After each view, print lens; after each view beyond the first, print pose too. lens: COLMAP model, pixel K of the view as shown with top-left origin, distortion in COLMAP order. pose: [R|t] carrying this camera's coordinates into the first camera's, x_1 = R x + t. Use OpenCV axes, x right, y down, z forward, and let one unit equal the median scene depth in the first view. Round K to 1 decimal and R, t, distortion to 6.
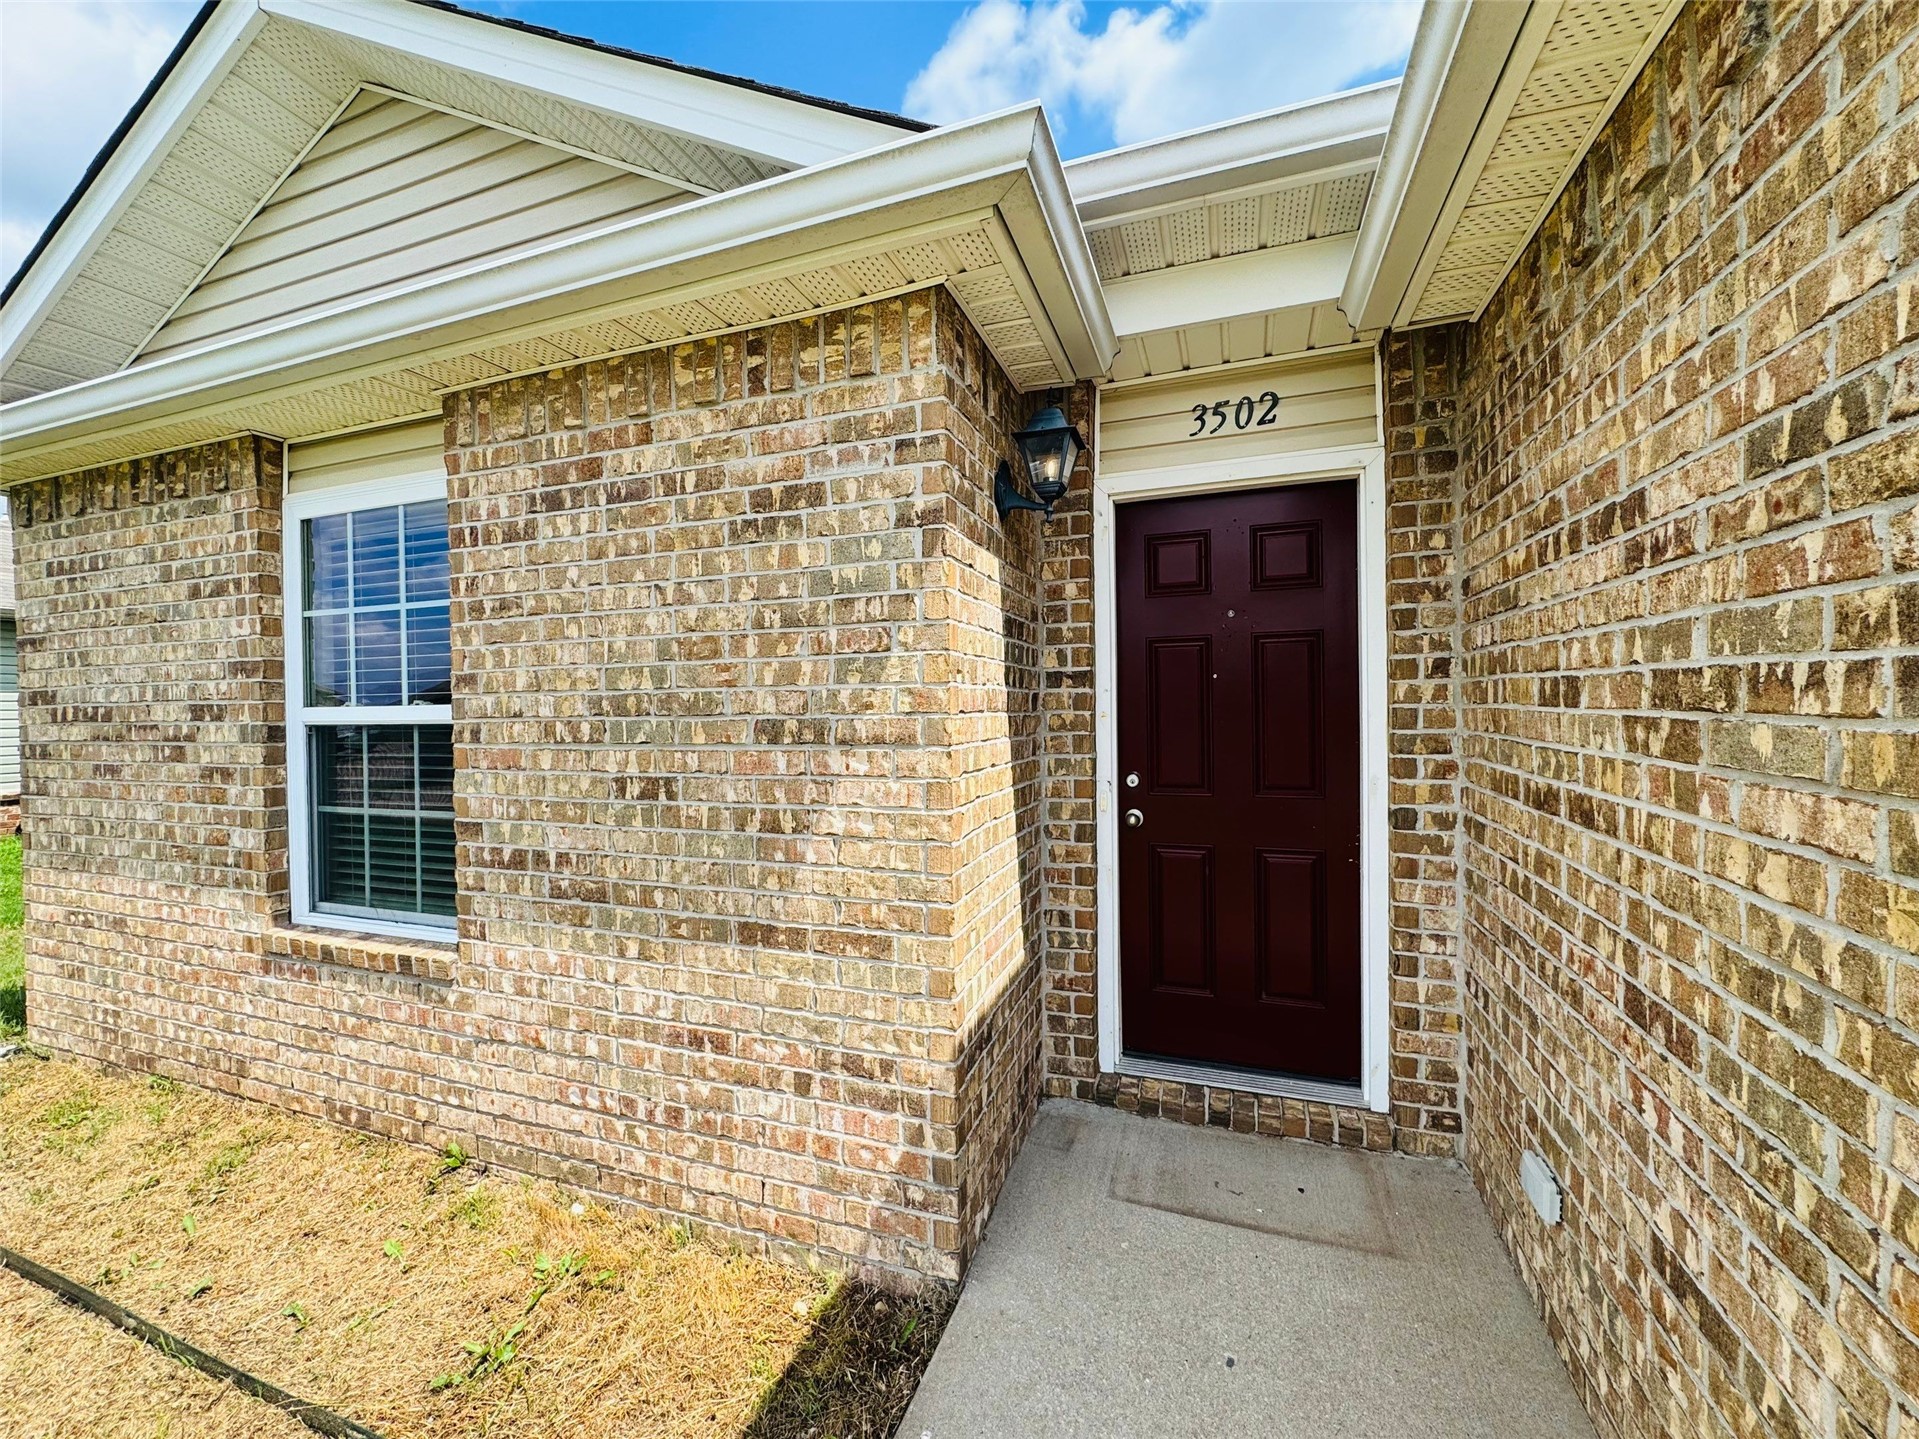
lens RADIAL K [[765.2, 0, 966.4], [0, 765.2, 715.8], [0, 0, 1]] dist [0.001507, -0.000231]
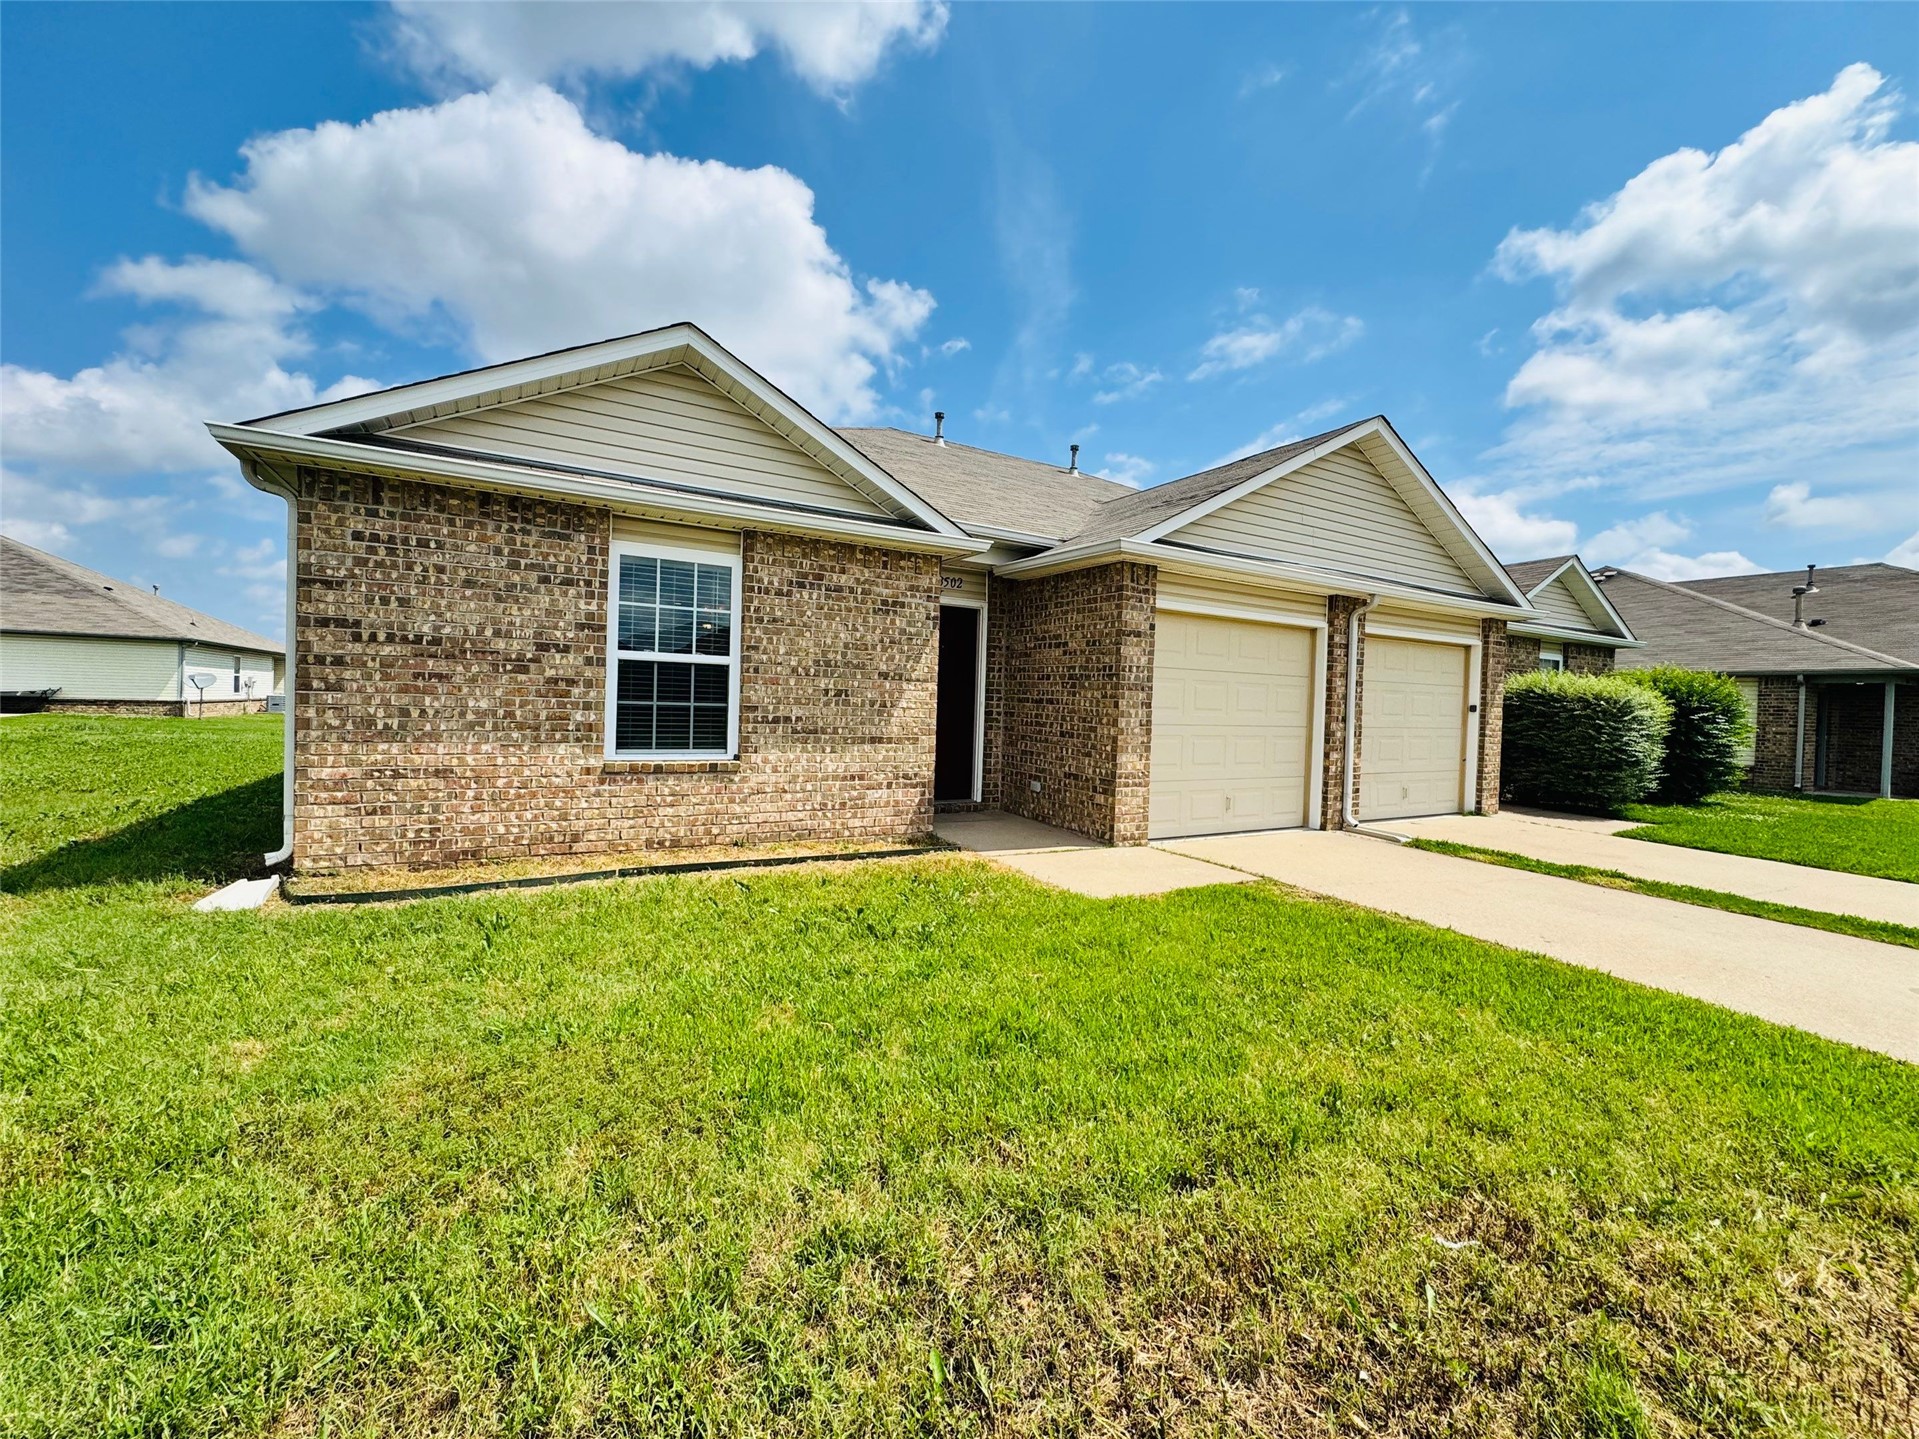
lens RADIAL K [[765.2, 0, 965.9], [0, 765.2, 717.3], [0, 0, 1]] dist [0.001507, -0.000231]
pose [[0.641447, 0.021135, 0.766876, -2.265260], [-0.033166, 0.999450, 0.000196, 0.165998], [-0.766450, -0.025560, 0.641796, -1.196459]]
